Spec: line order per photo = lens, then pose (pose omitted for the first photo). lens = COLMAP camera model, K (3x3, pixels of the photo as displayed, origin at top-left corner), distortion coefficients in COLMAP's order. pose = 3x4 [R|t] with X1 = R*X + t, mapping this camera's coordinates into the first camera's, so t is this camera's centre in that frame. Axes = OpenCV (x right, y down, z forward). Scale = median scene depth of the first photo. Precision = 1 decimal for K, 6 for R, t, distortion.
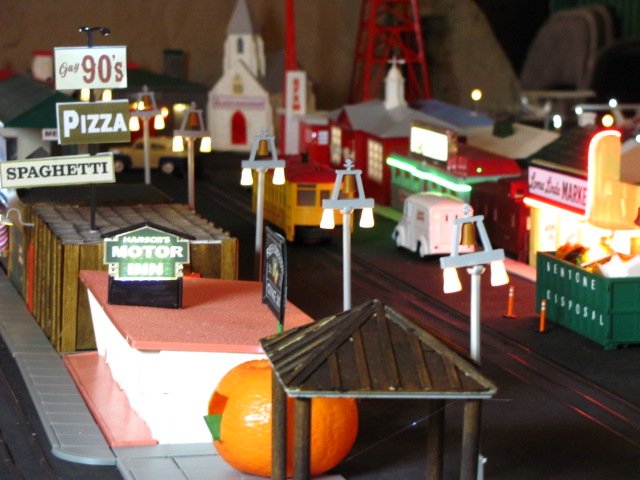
lens RADIAL K [[1960.3, 0, 320.0], [0, 1960.3, 240.0], [0, 0, 1]] dist [0.025566, 1.809772]
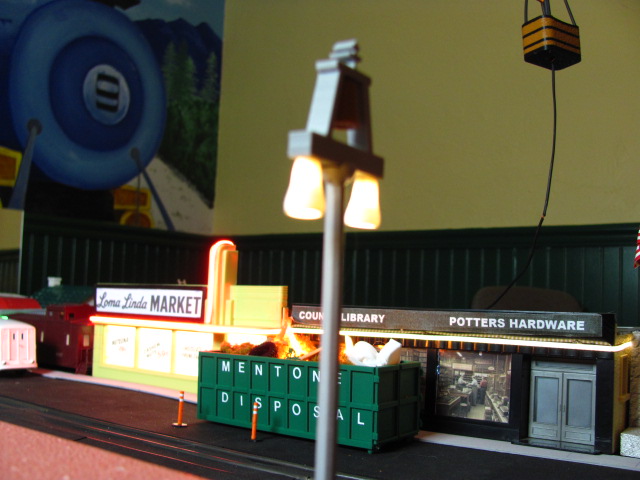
lens RADIAL K [[672.2, 0, 320.0], [0, 672.2, 240.0], [0, 0, 1]] dist [-0.182161, 0.172157]
pose [[0.751990, 0.075857, 0.654795, -0.061084], [0.061812, 0.980864, -0.184619, 0.017162], [-0.656270, 0.179306, 0.732911, 0.795990]]
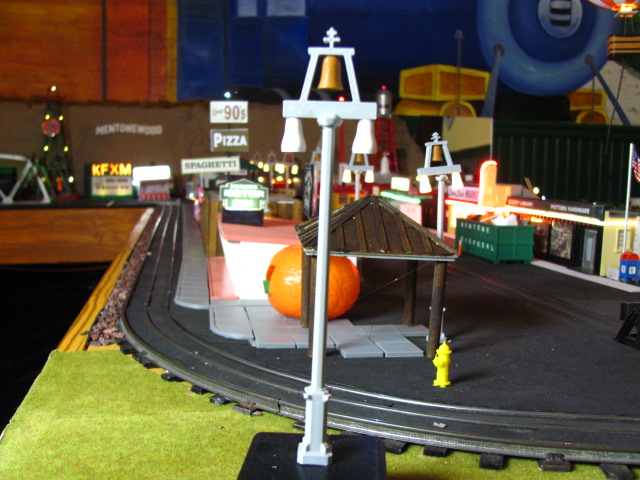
lens RADIAL K [[672.2, 0, 320.0], [0, 672.2, 240.0], [0, 0, 1]] dist [-0.182161, 0.172157]
pose [[0.998213, 0.022442, -0.055391, 0.012486], [-0.023835, 0.999413, -0.024612, 0.053025], [0.054806, 0.025889, 0.998161, 0.351166]]
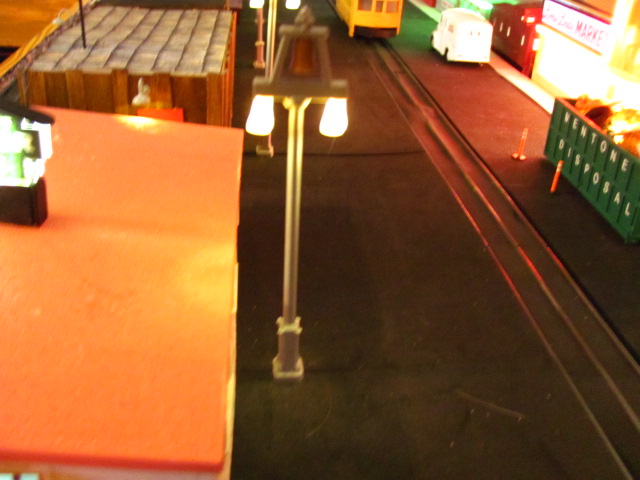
lens RADIAL K [[672.2, 0, 320.0], [0, 672.2, 240.0], [0, 0, 1]] dist [-0.182161, 0.172157]
pose [[0.986190, 0.125500, -0.108074, 0.040085], [-0.078772, 0.929431, 0.360490, -0.041322], [0.145689, -0.346998, 0.926481, 0.708407]]
